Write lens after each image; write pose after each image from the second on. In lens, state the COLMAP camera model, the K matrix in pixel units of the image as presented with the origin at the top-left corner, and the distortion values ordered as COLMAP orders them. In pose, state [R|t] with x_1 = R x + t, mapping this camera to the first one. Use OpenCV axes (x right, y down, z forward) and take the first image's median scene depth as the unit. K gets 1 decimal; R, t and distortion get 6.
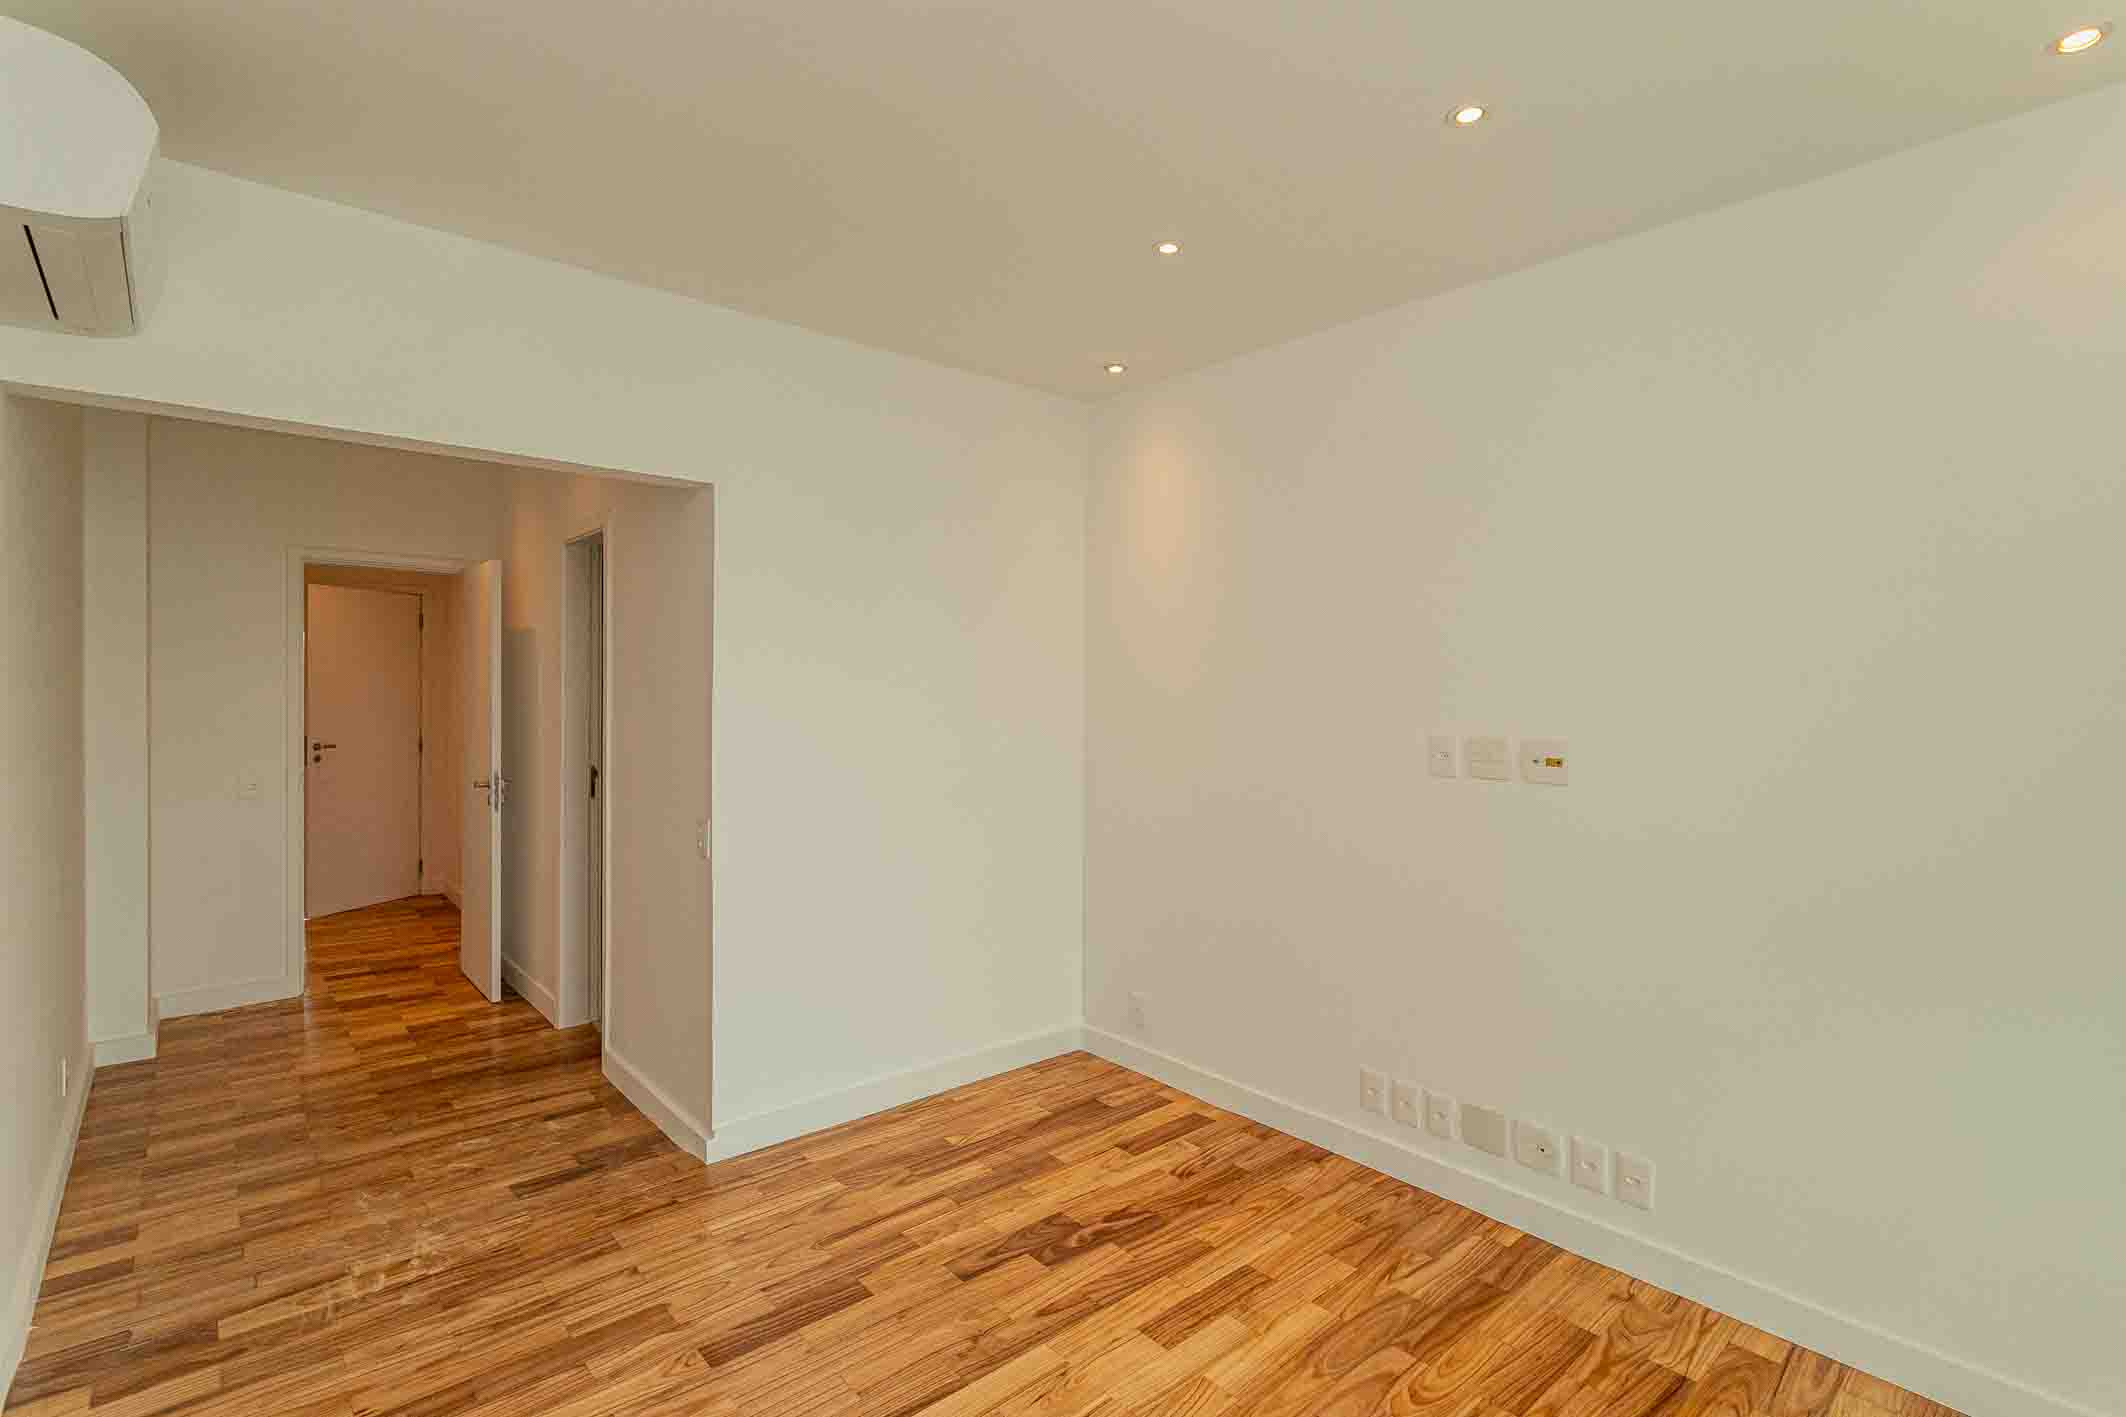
lens RADIAL K [[1015.4, 0, 1059.5], [0, 1015.4, 690.2], [0, 0, 1]] dist [0.001550, 0.000363]
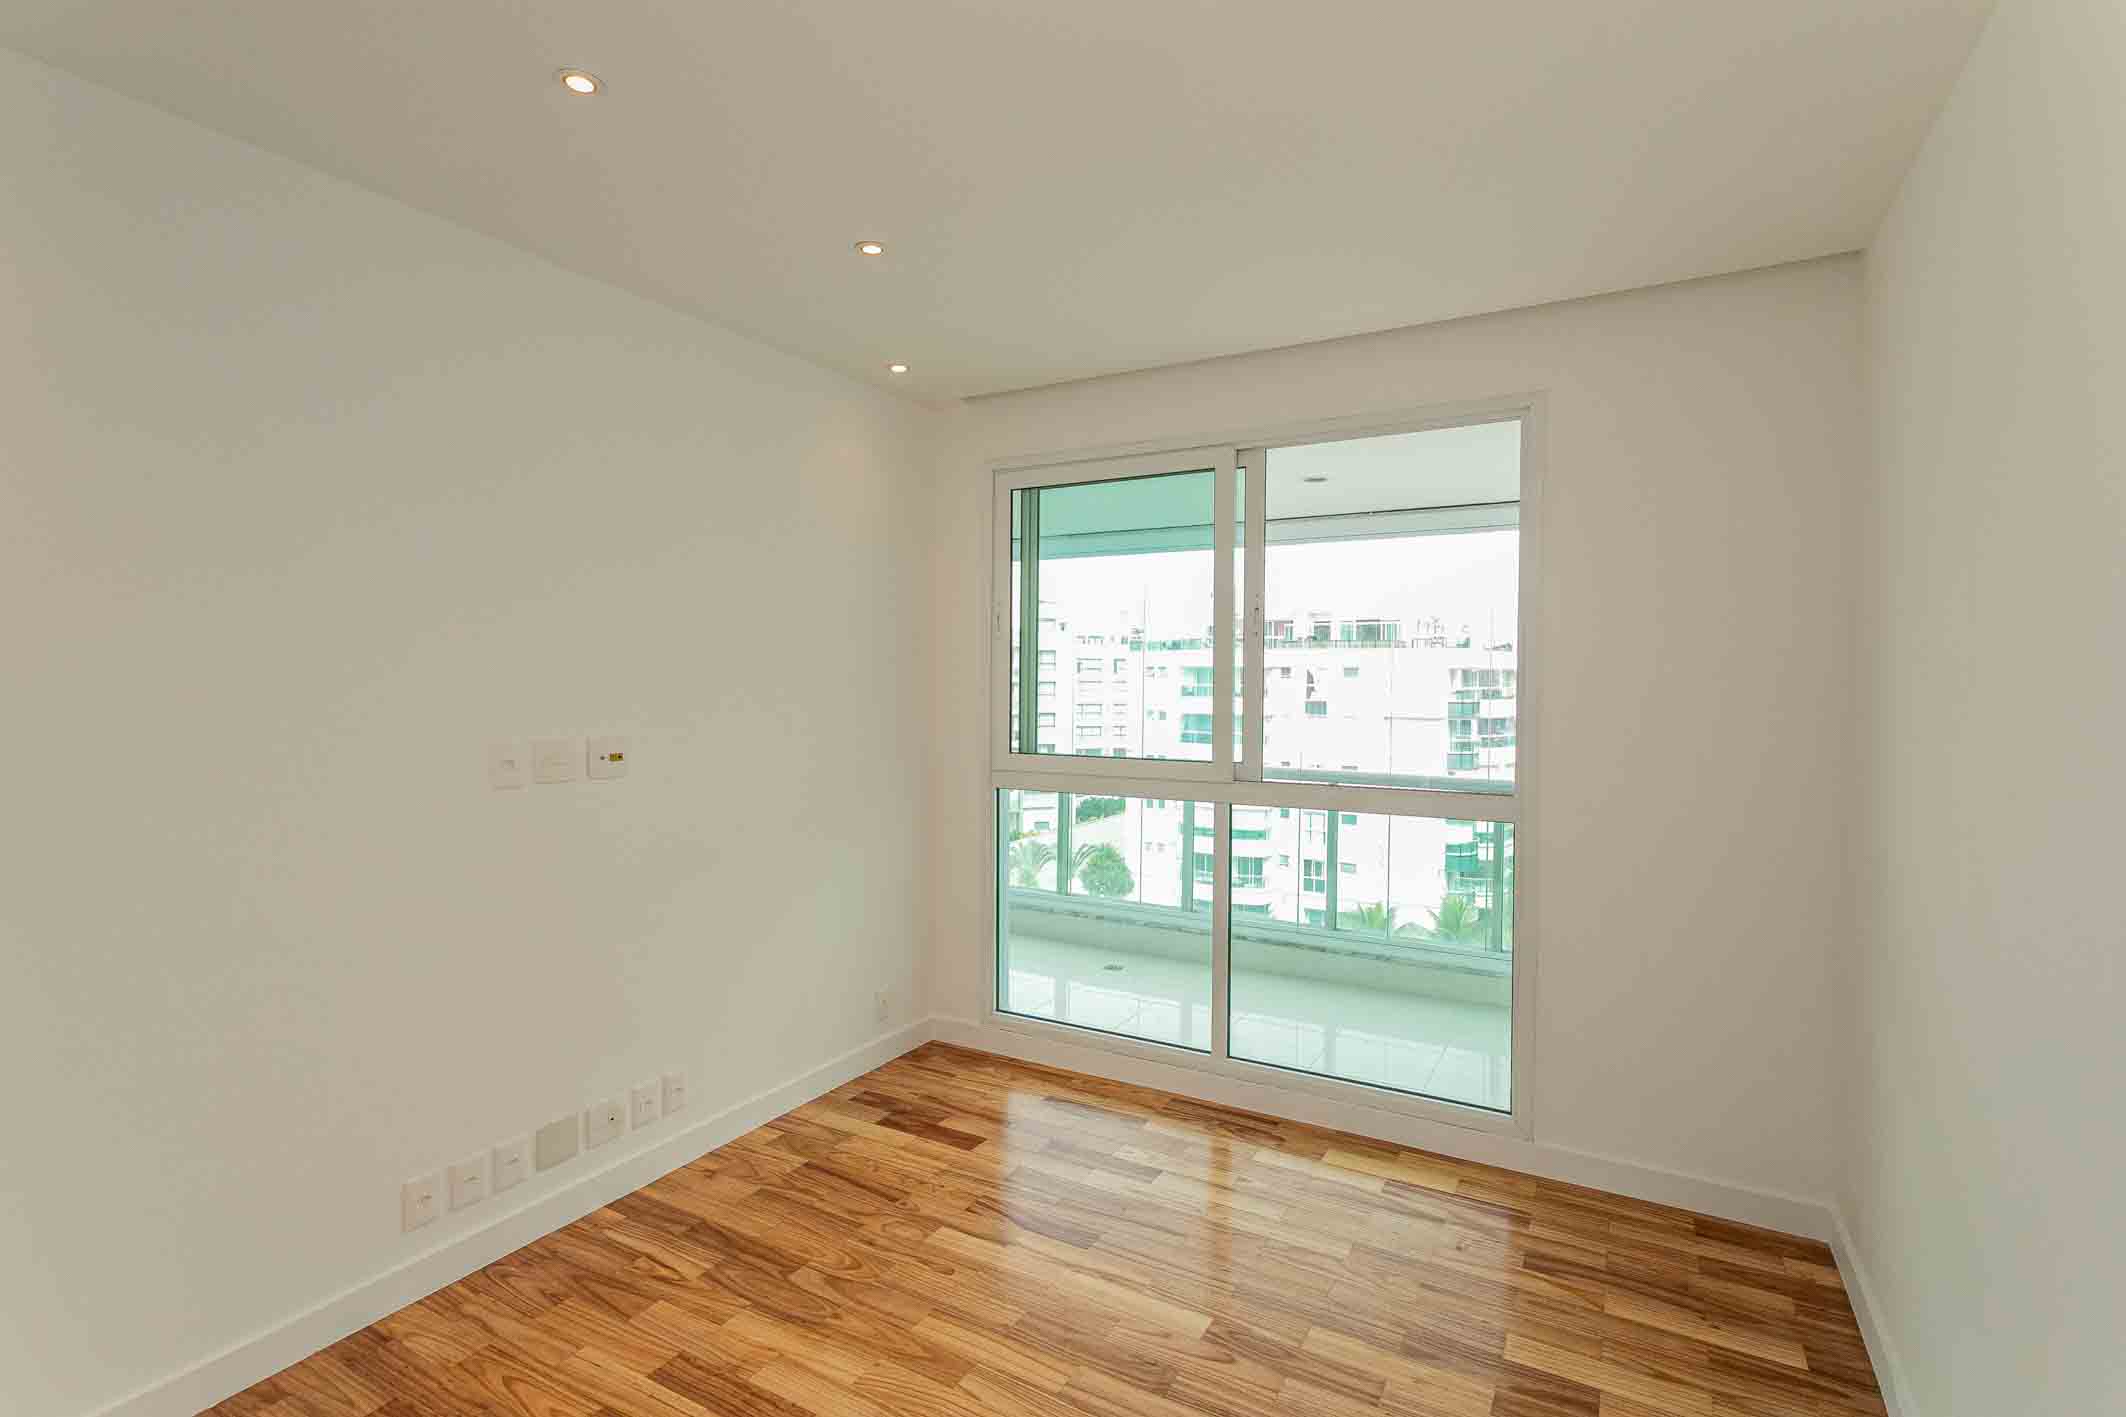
lens RADIAL K [[987.4, 0, 1085.7], [0, 987.4, 681.1], [0, 0, 1]] dist [0.000511, 0.000231]
pose [[-0.331797, -0.017775, 0.943183, -0.687265], [-0.000825, 0.999828, 0.018552, -0.030431], [-0.943350, 0.005377, -0.331754, 0.900362]]
